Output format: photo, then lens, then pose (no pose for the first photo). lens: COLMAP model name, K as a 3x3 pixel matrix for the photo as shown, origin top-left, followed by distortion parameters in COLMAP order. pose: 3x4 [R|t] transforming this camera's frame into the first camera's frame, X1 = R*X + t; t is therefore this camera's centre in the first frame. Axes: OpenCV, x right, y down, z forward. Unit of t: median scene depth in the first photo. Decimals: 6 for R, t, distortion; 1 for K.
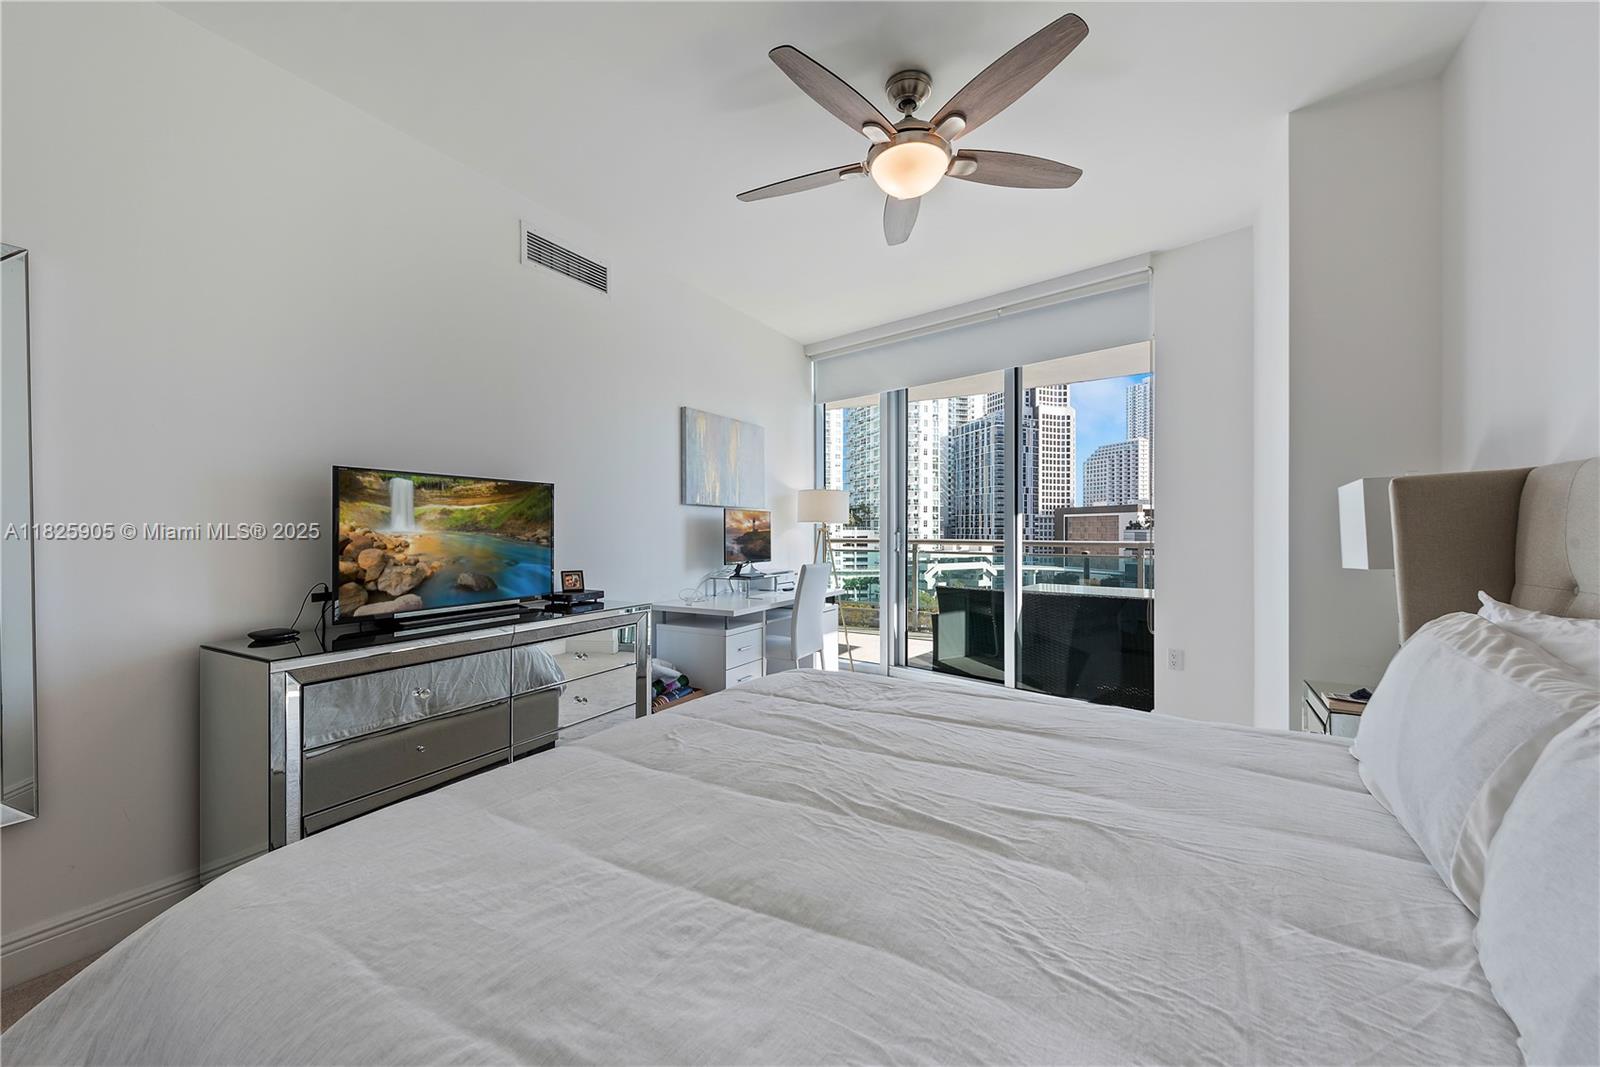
lens RADIAL K [[626.3, 0, 800.0], [0, 626.3, 533.5], [0, 0, 1]] dist [0.010922, -0.000092]
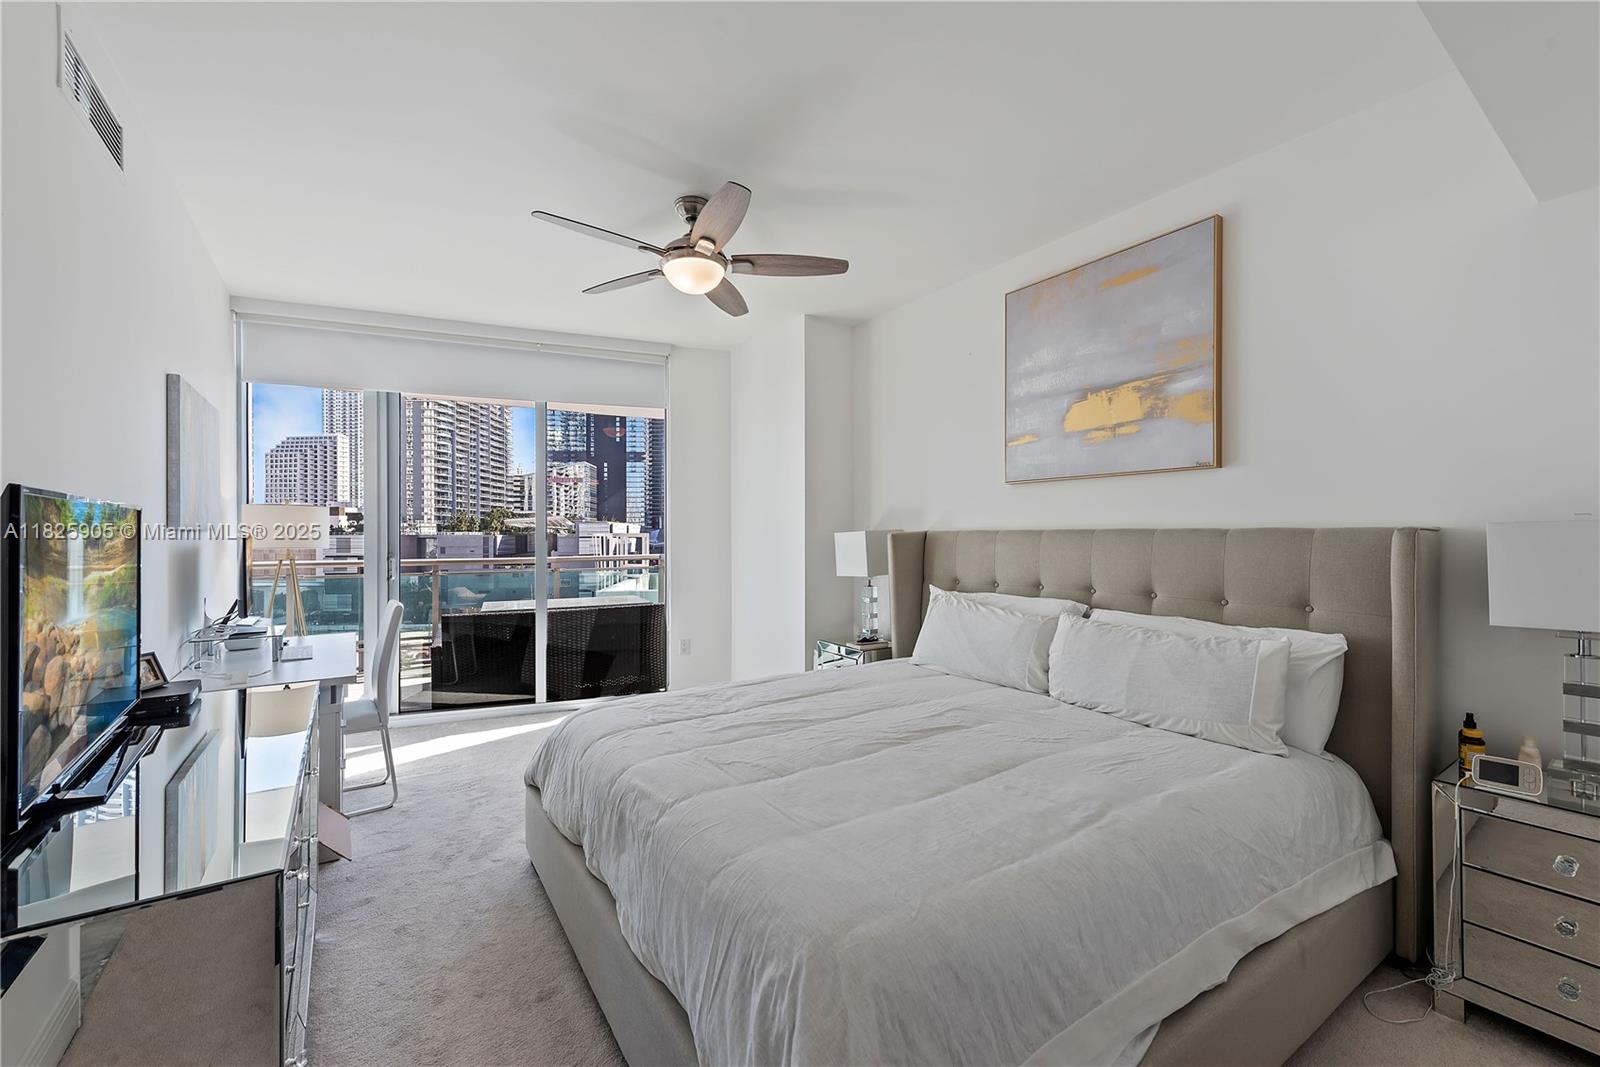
lens RADIAL K [[657.3, 0, 781.8], [0, 657.3, 530.8], [0, 0, 1]] dist [0.023520, -0.000048]
pose [[0.436924, 0.000215, 0.899498, -1.149543], [0.008240, 0.999957, -0.004241, -0.083962], [-0.899461, 0.009265, 0.436903, 0.354647]]
